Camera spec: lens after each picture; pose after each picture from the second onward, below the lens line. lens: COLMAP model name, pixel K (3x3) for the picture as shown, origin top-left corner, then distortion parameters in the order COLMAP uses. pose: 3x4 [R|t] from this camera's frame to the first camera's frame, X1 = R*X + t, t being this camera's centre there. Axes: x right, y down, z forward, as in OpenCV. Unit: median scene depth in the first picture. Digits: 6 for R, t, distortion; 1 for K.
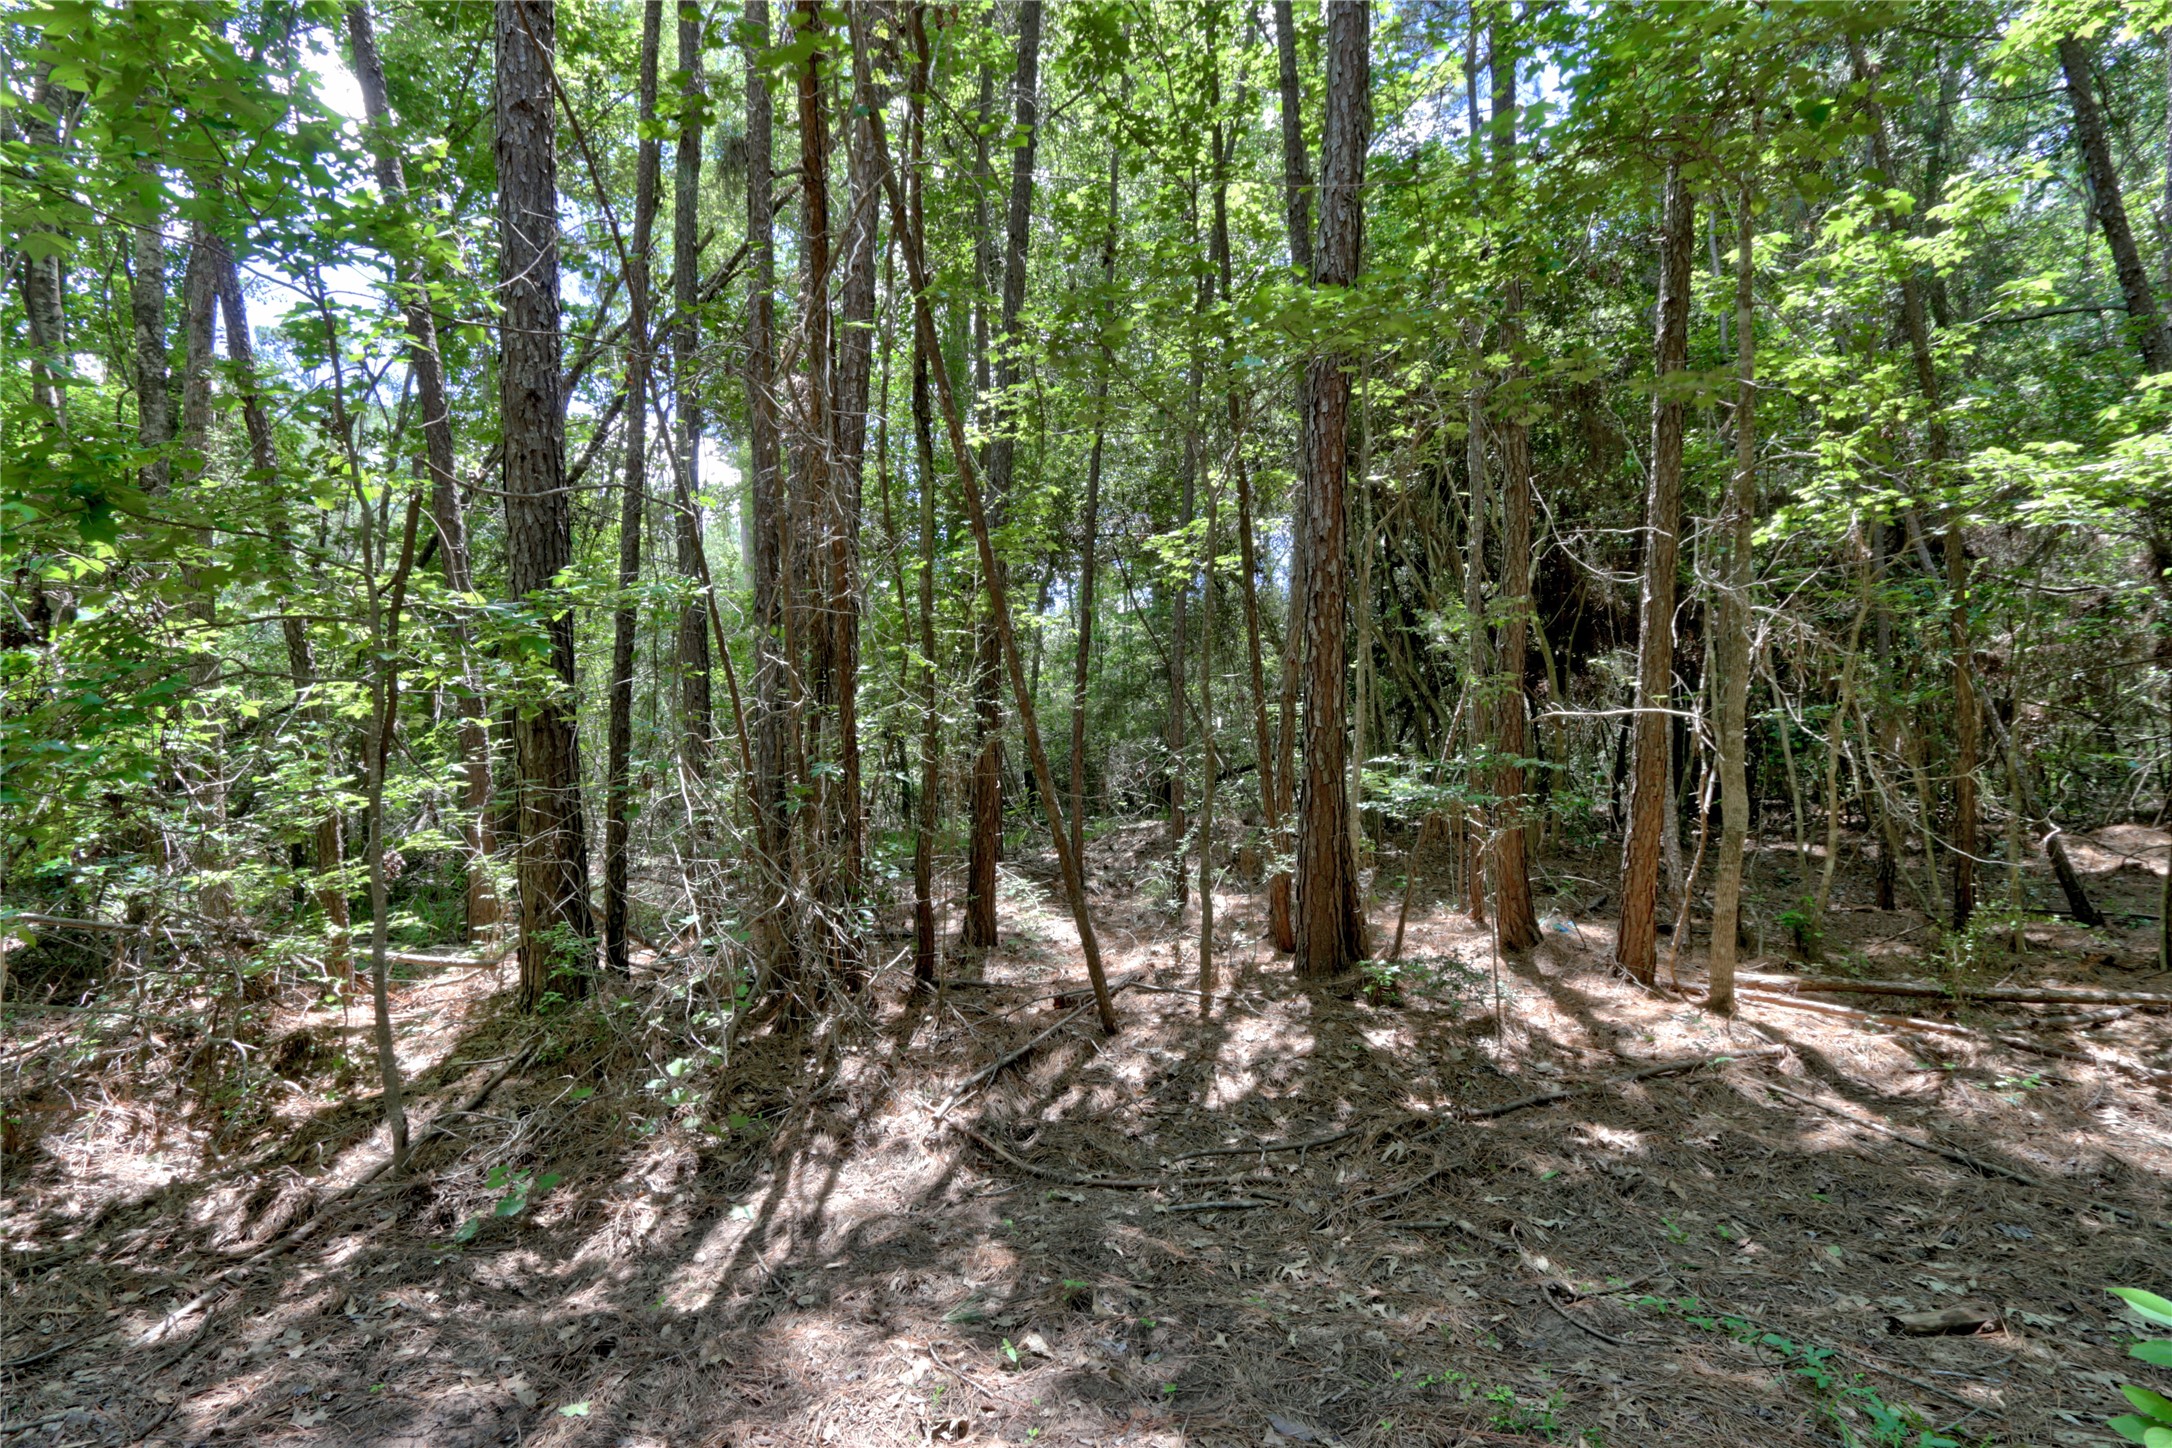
lens RADIAL K [[1071.1, 0, 1083.3], [0, 1071.1, 730.4], [0, 0, 1]] dist [-0.003598, 0.004549]
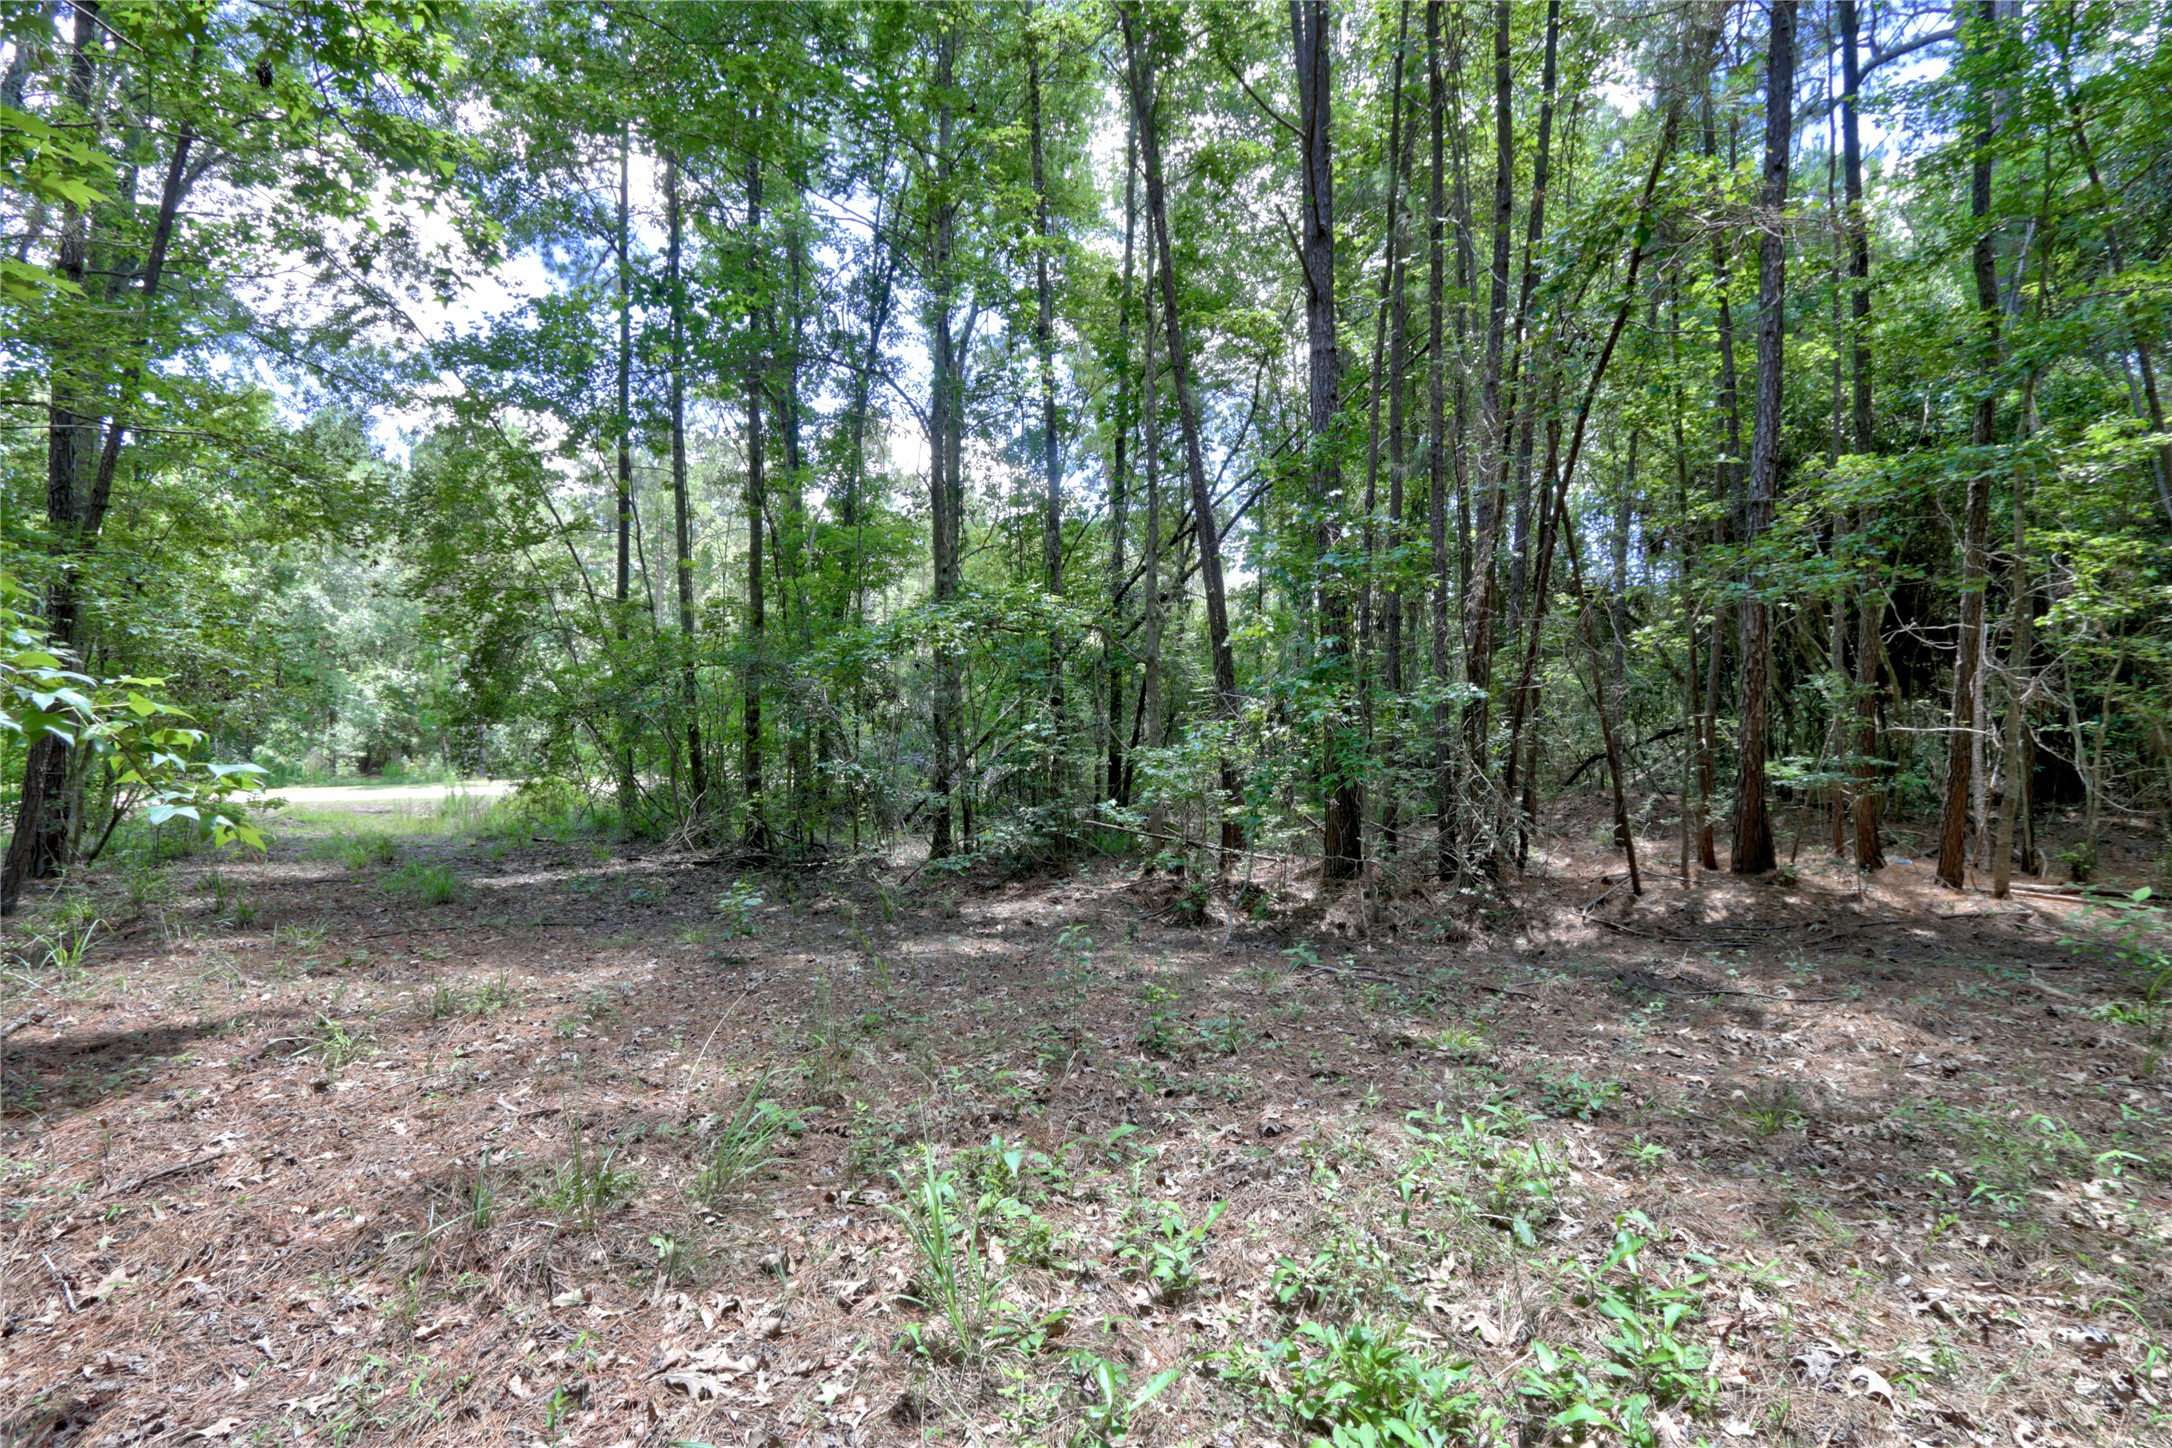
lens RADIAL K [[1071.1, 0, 1089.5], [0, 1071.1, 723.5], [0, 0, 1]] dist [-0.003598, 0.004549]
pose [[0.972012, -0.002781, -0.234916, -0.448509], [0.005390, 0.999931, 0.010467, -0.056833], [0.234871, -0.011441, 0.971959, -1.056772]]
